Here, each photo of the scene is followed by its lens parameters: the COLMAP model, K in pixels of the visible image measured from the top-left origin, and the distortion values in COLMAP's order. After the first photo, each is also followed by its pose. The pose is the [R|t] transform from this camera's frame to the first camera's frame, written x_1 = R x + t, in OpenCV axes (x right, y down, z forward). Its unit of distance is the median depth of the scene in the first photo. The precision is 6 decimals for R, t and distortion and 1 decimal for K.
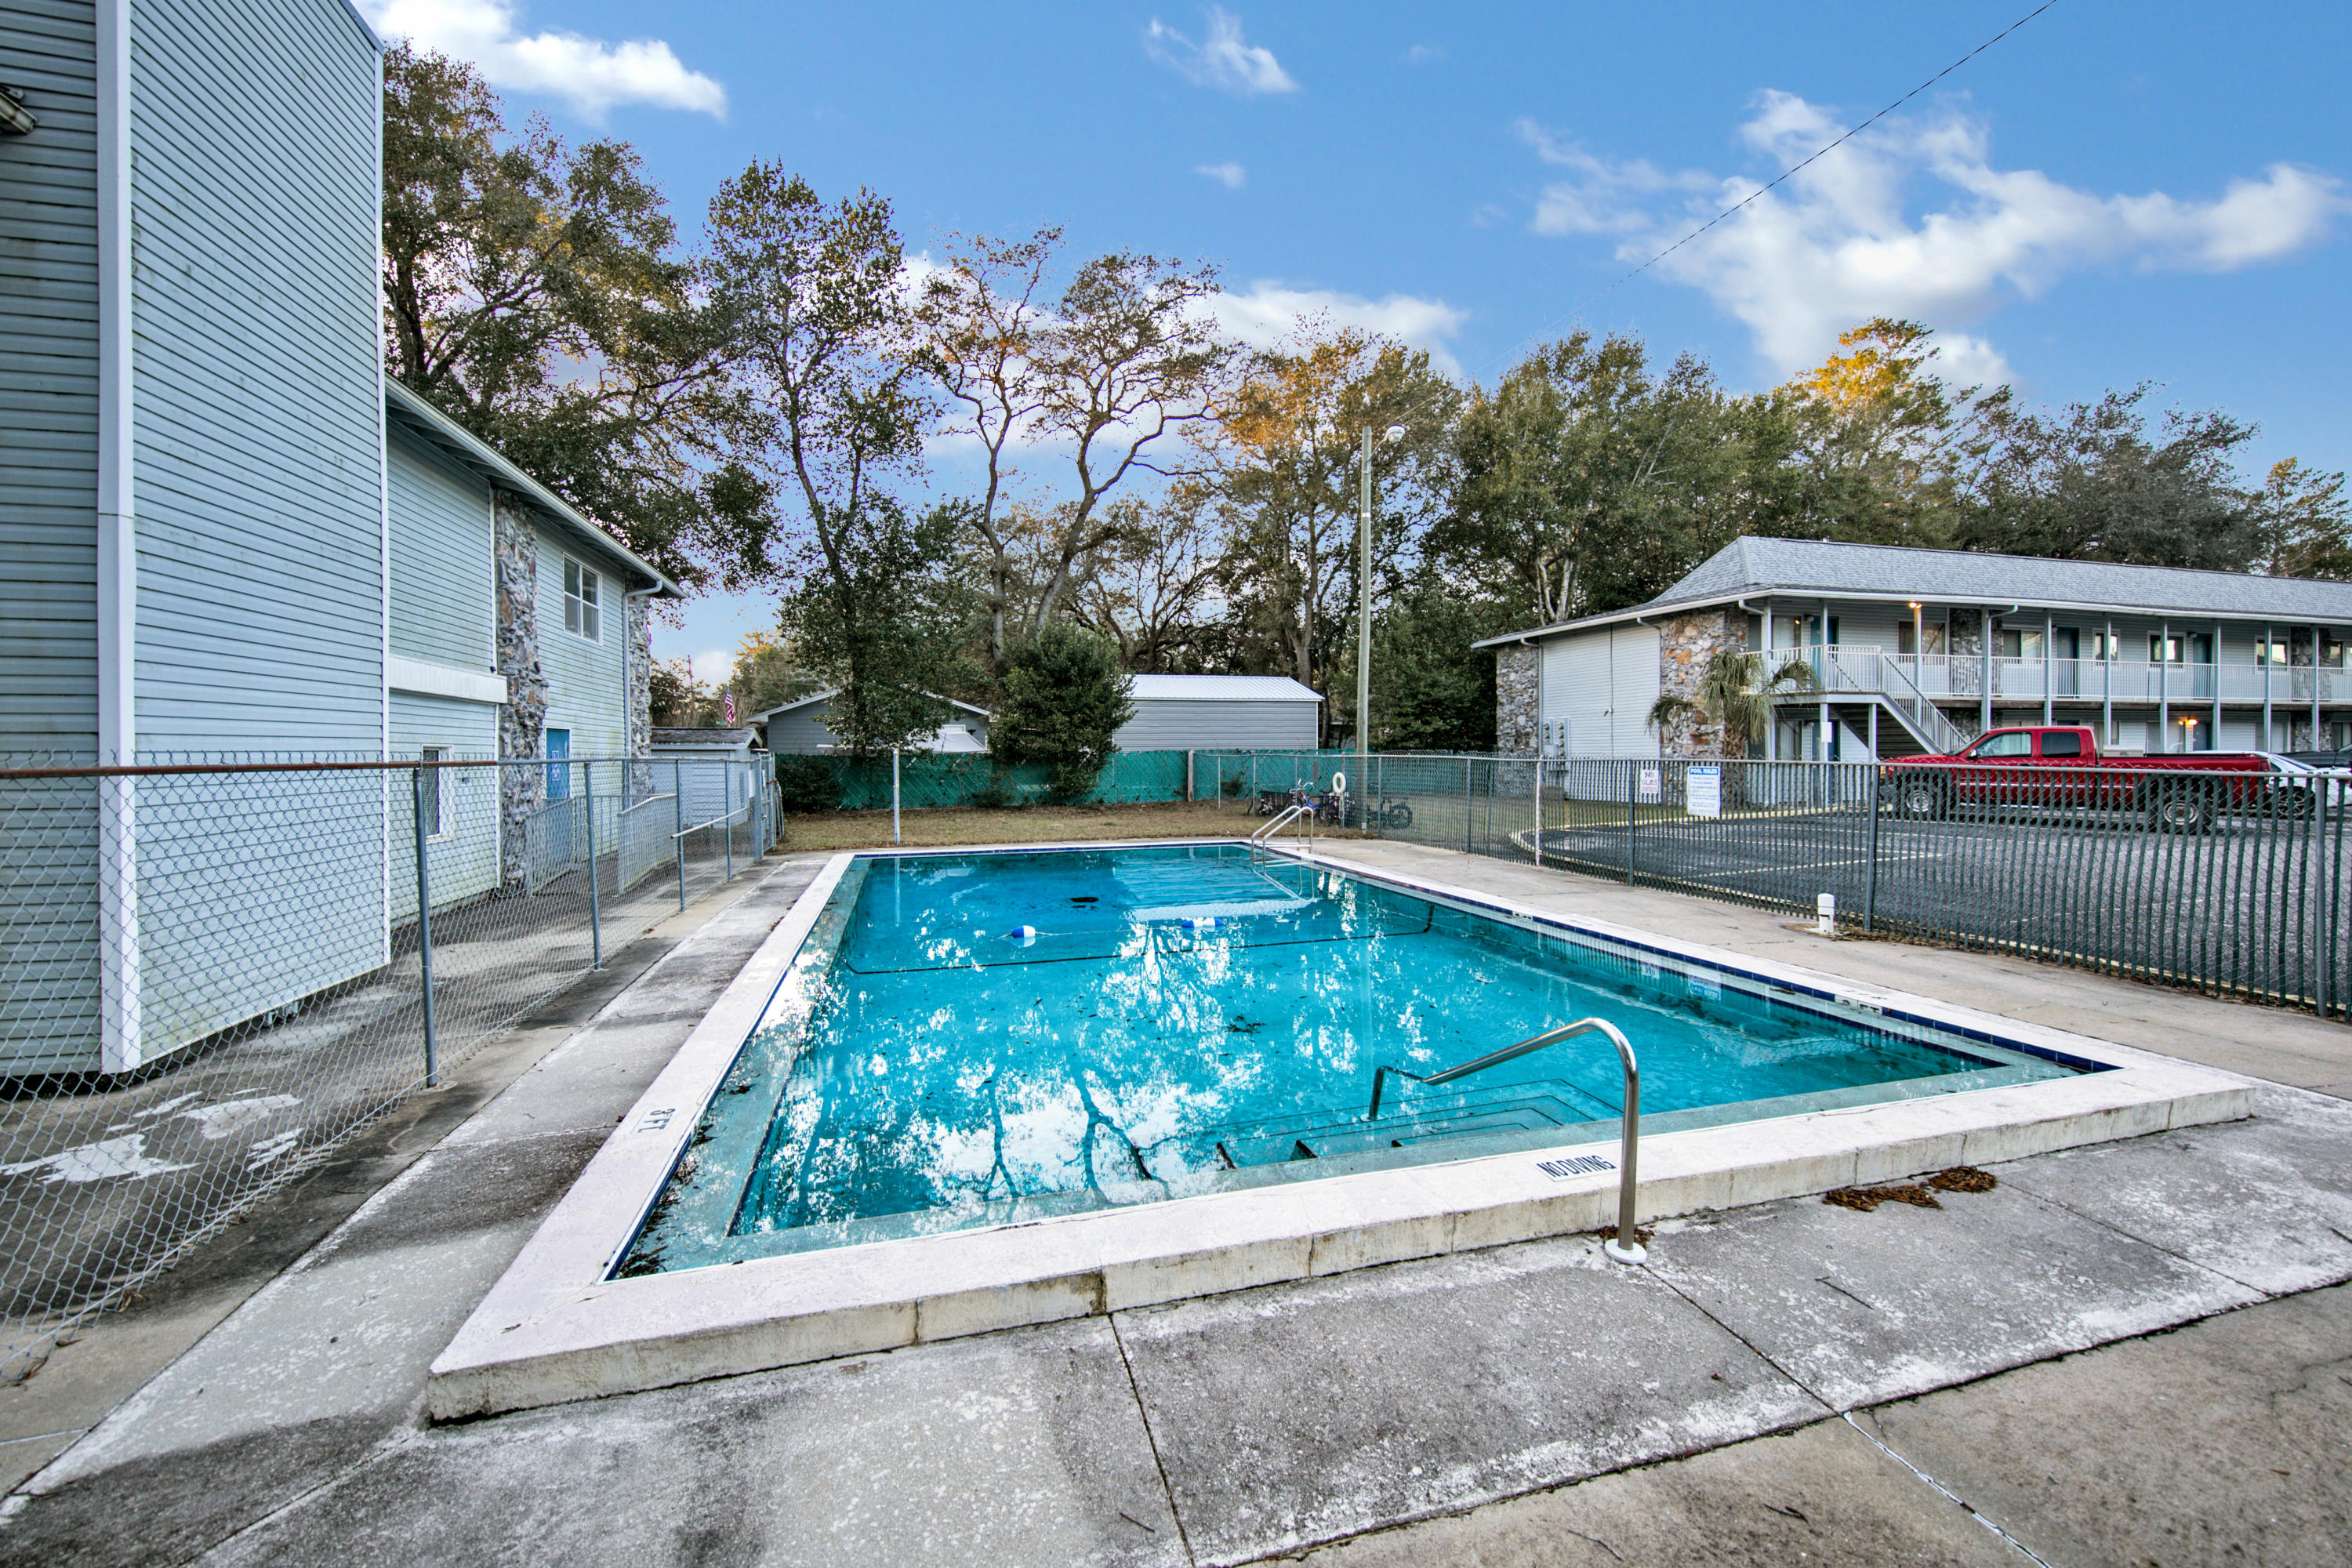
lens RADIAL K [[953.2, 0, 1177.7], [0, 953.2, 753.9], [0, 0, 1]] dist [0.000048, -0.000917]
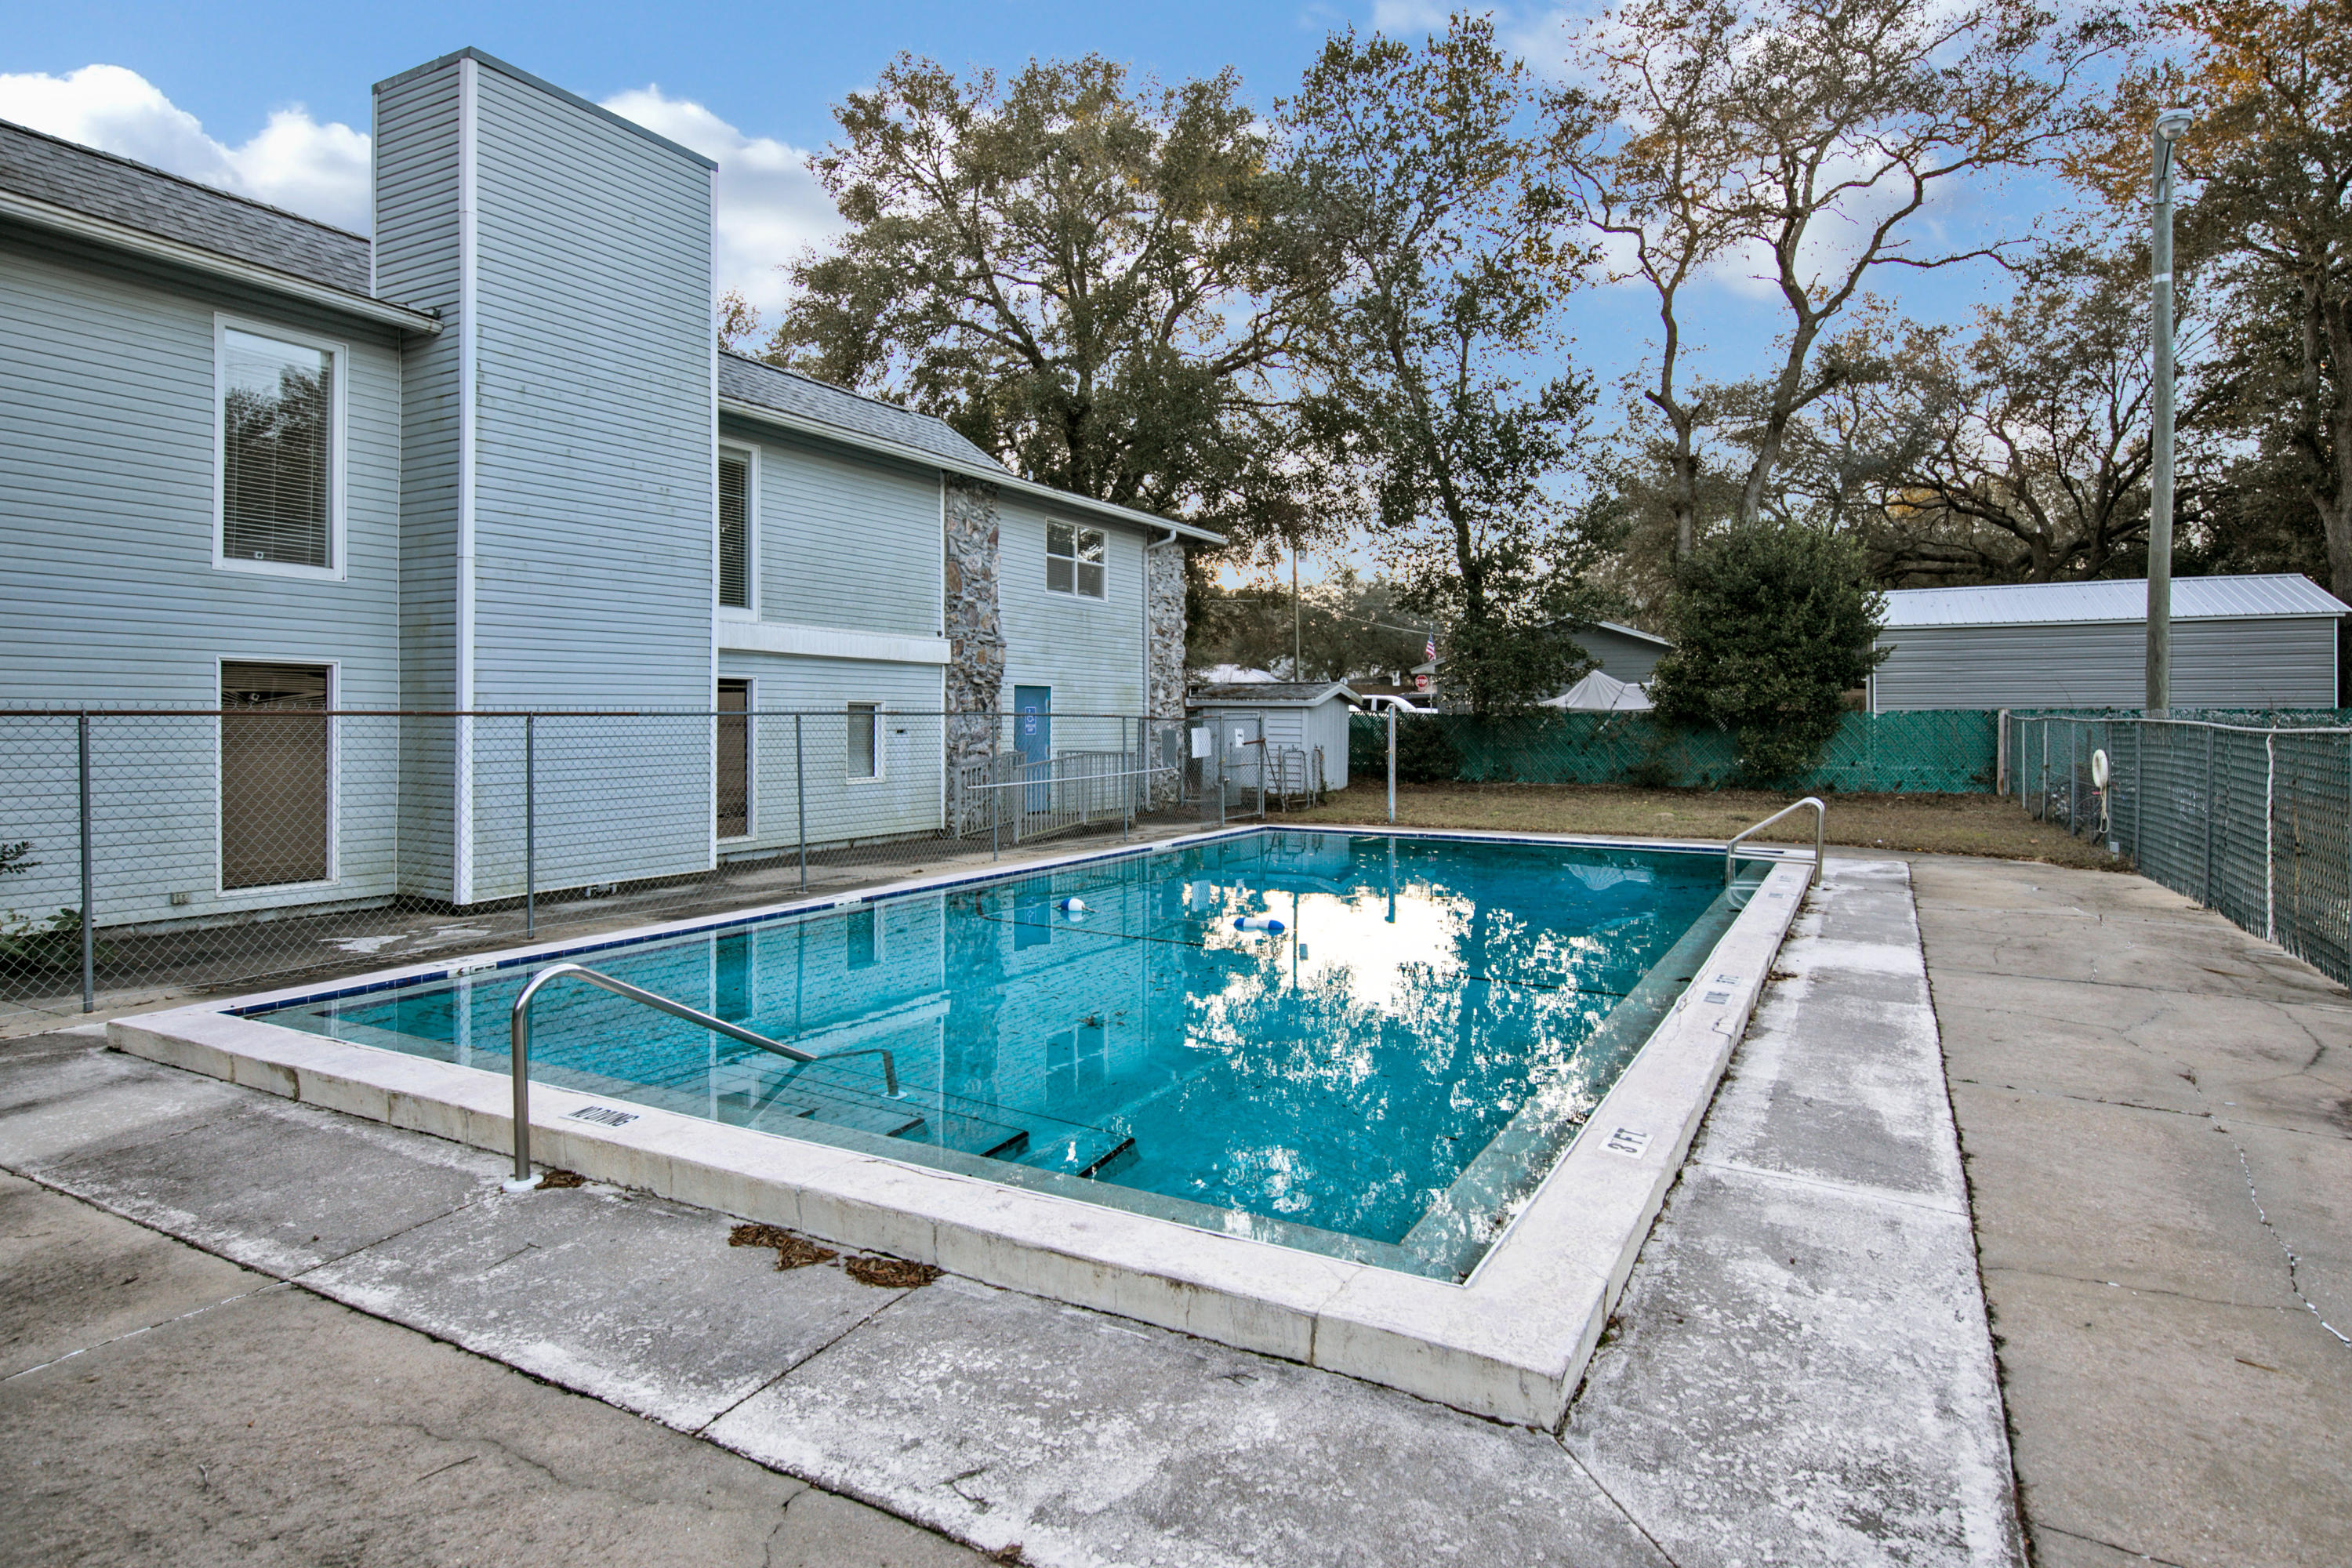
lens RADIAL K [[1270.5, 0, 1178.1], [0, 1270.5, 700.2], [0, 0, 1]] dist [0.011870, -0.001901]
pose [[0.710339, -0.001627, -0.703858, 1.213597], [-0.005757, 0.999950, -0.008121, 0.000100], [0.703837, 0.009821, 0.710294, 0.312290]]
